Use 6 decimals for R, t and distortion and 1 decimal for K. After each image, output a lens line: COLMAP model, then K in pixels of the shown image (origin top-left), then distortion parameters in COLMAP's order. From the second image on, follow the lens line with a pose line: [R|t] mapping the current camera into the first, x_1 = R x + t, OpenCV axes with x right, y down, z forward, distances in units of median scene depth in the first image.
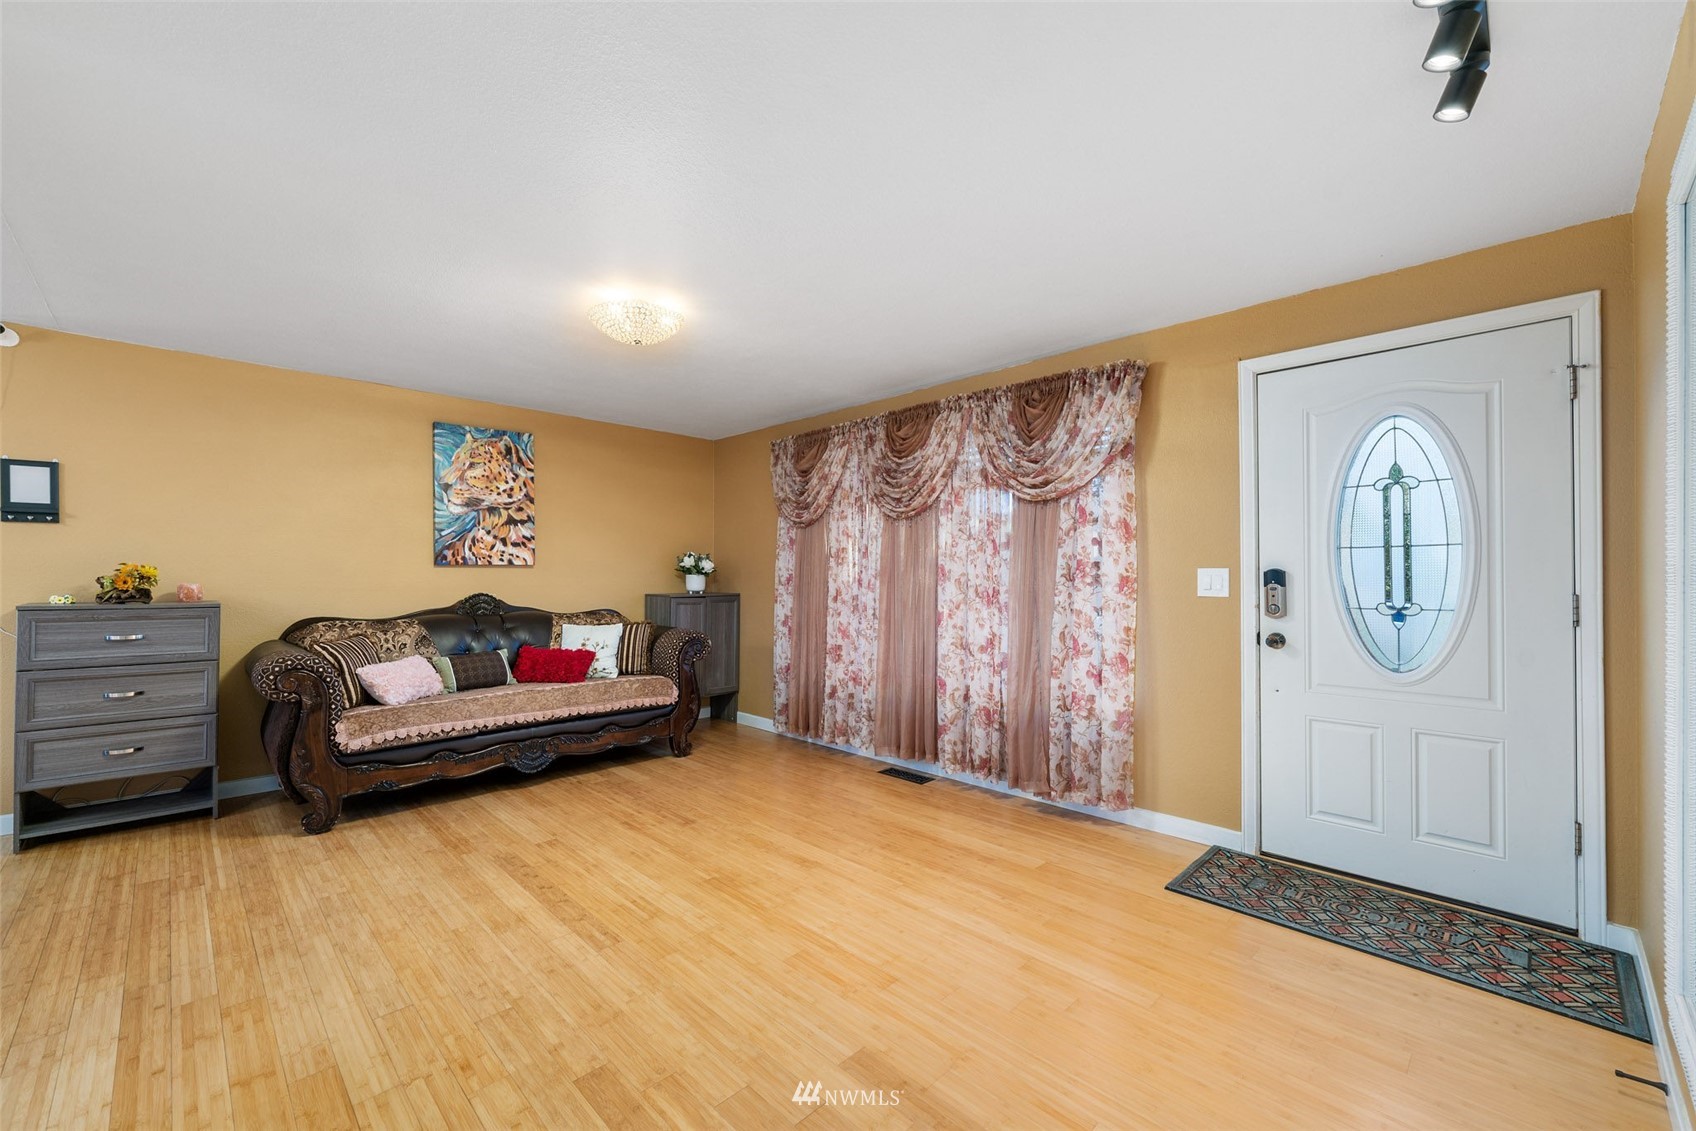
lens RADIAL K [[682.4, 0, 841.9], [0, 682.4, 568.5], [0, 0, 1]] dist [-0.001293, -0.000142]
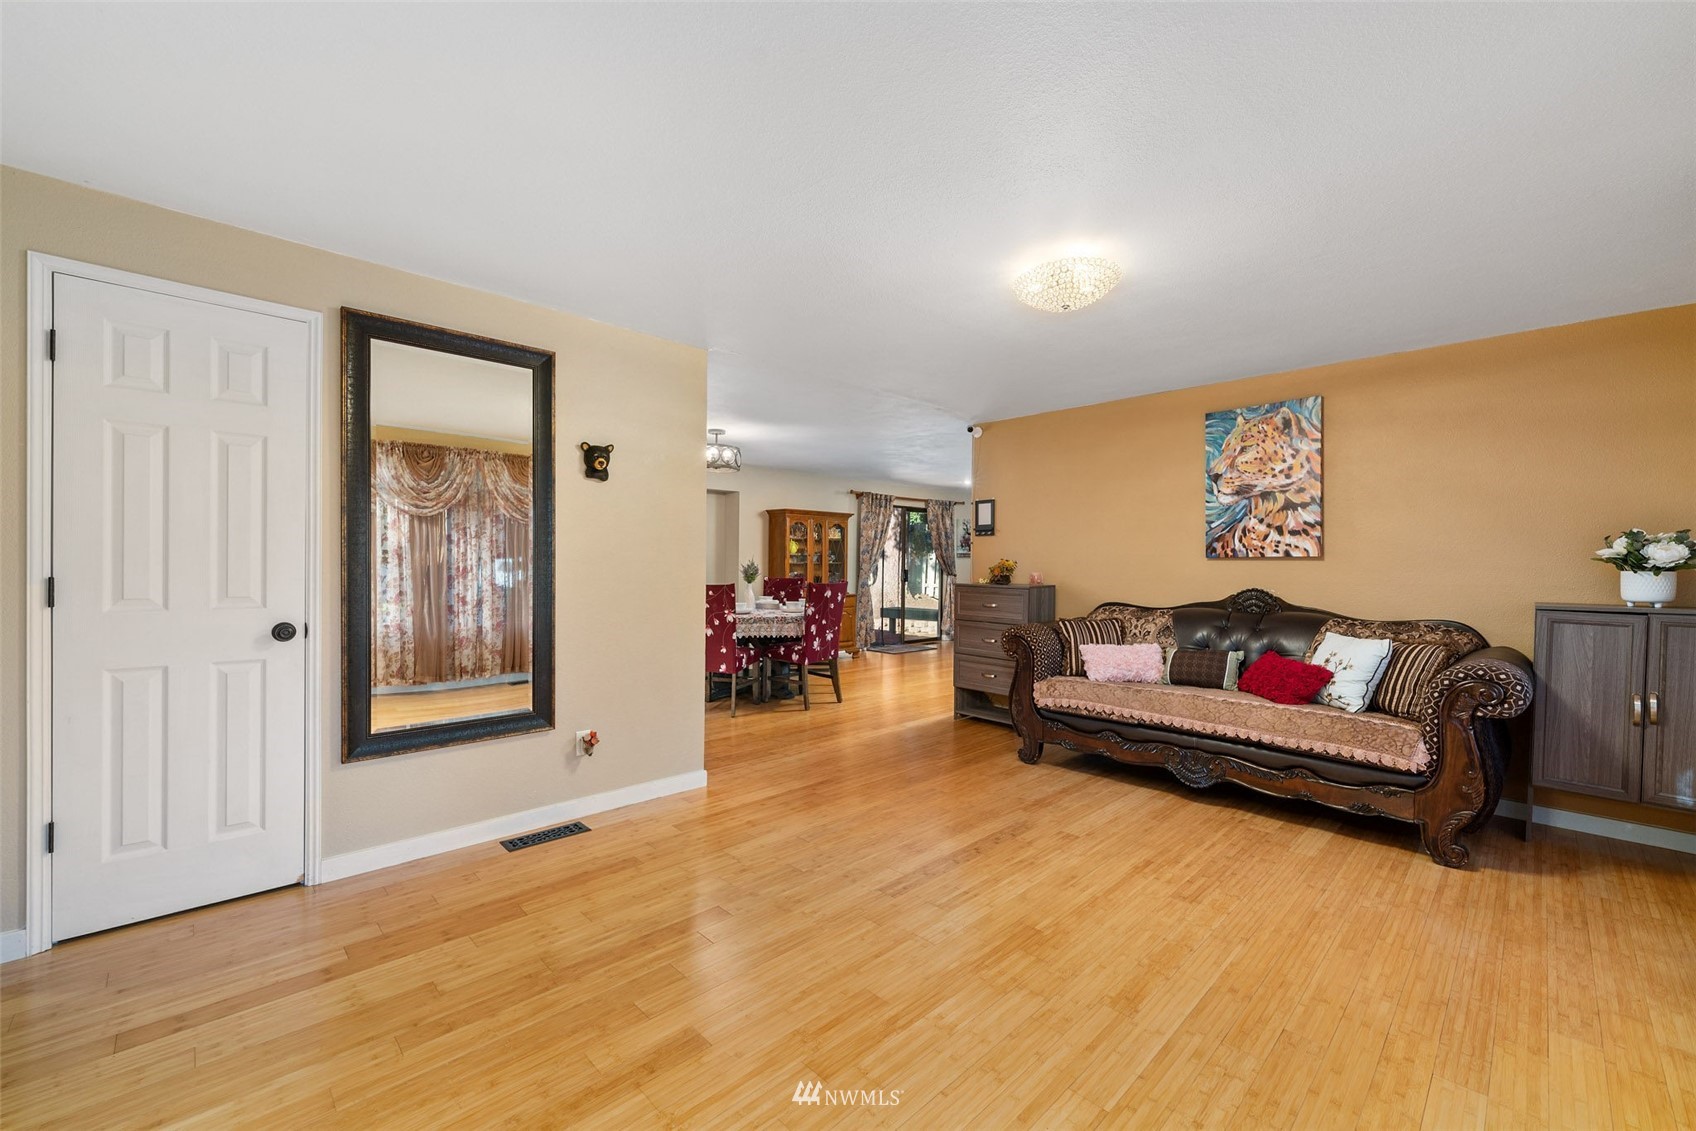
lens RADIAL K [[682.4, 0, 837.6], [0, 682.4, 566.8], [0, 0, 1]] dist [-0.001293, -0.000142]
pose [[-0.019855, 0.002428, -0.999800, 0.464634], [0.001513, 0.999996, 0.002398, 0.005281], [0.999802, -0.001466, -0.019859, 0.554265]]
